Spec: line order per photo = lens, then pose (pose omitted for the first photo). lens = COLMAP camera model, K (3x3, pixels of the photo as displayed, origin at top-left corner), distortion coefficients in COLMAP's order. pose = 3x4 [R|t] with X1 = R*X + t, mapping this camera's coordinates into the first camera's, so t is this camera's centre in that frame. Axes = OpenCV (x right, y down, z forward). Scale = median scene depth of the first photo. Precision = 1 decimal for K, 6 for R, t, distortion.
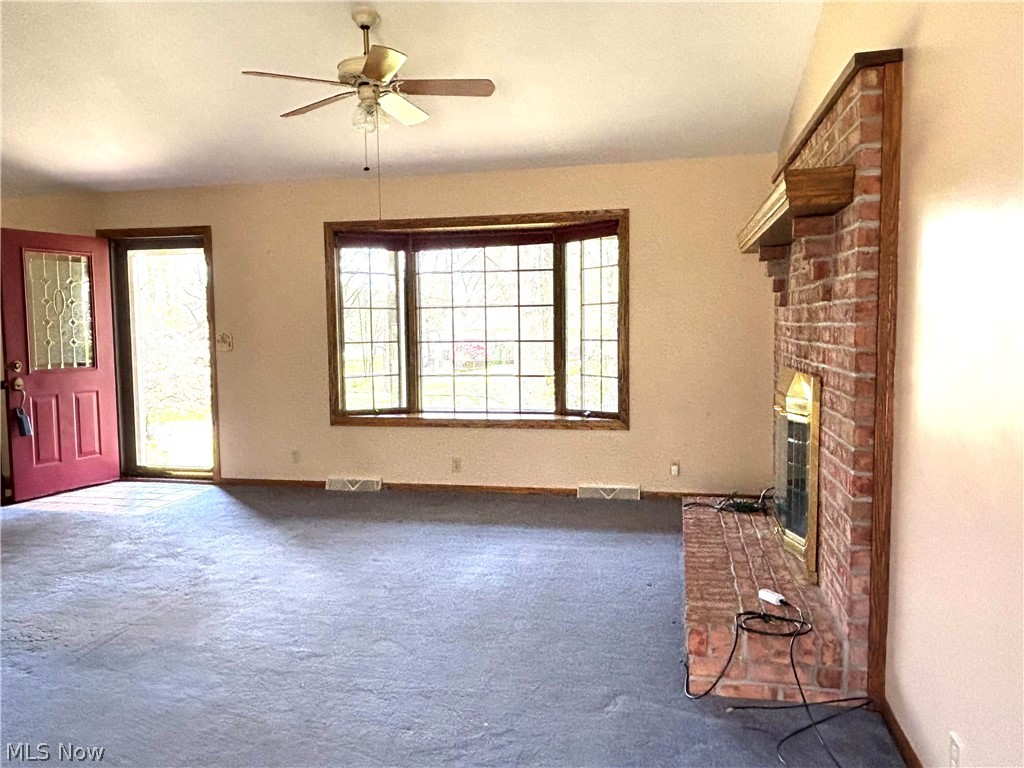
lens RADIAL K [[781.0, 0, 509.4], [0, 781.0, 381.9], [0, 0, 1]] dist [0.011937, -0.001713]
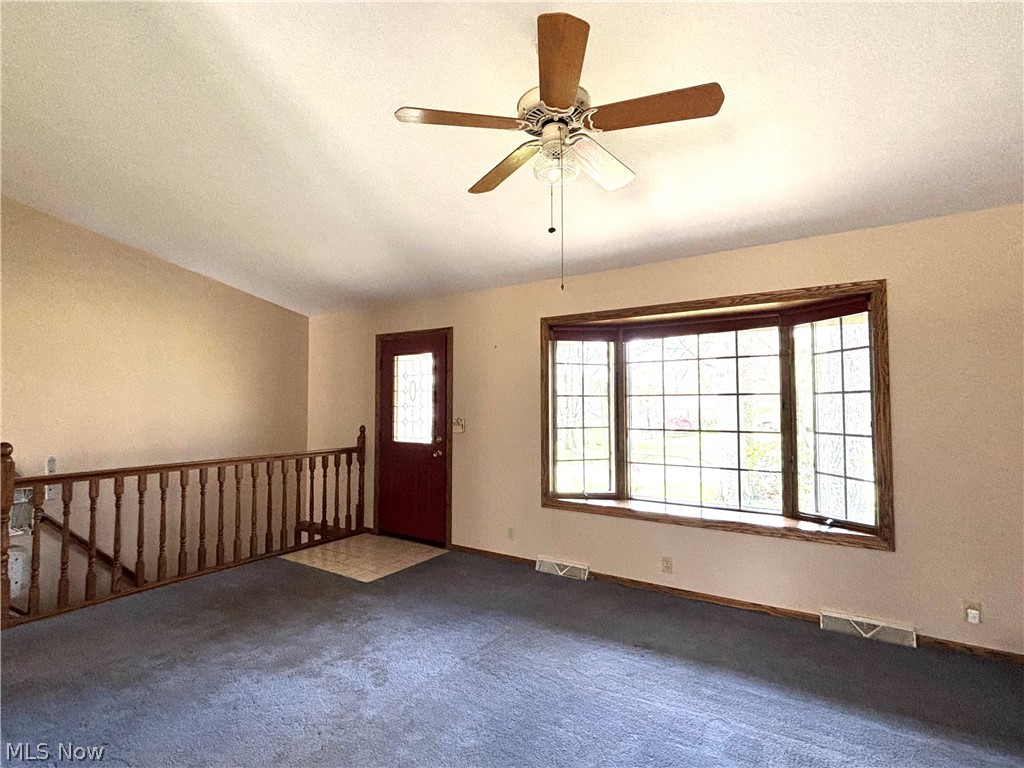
lens RADIAL K [[503.0, 0, 507.1], [0, 503.0, 380.1], [0, 0, 1]] dist [0.005169, -0.000700]
pose [[0.930848, -0.005774, -0.365362, -0.024082], [-0.037734, 0.993011, -0.111827, -0.037331], [0.363454, 0.117881, 0.924124, 0.343400]]
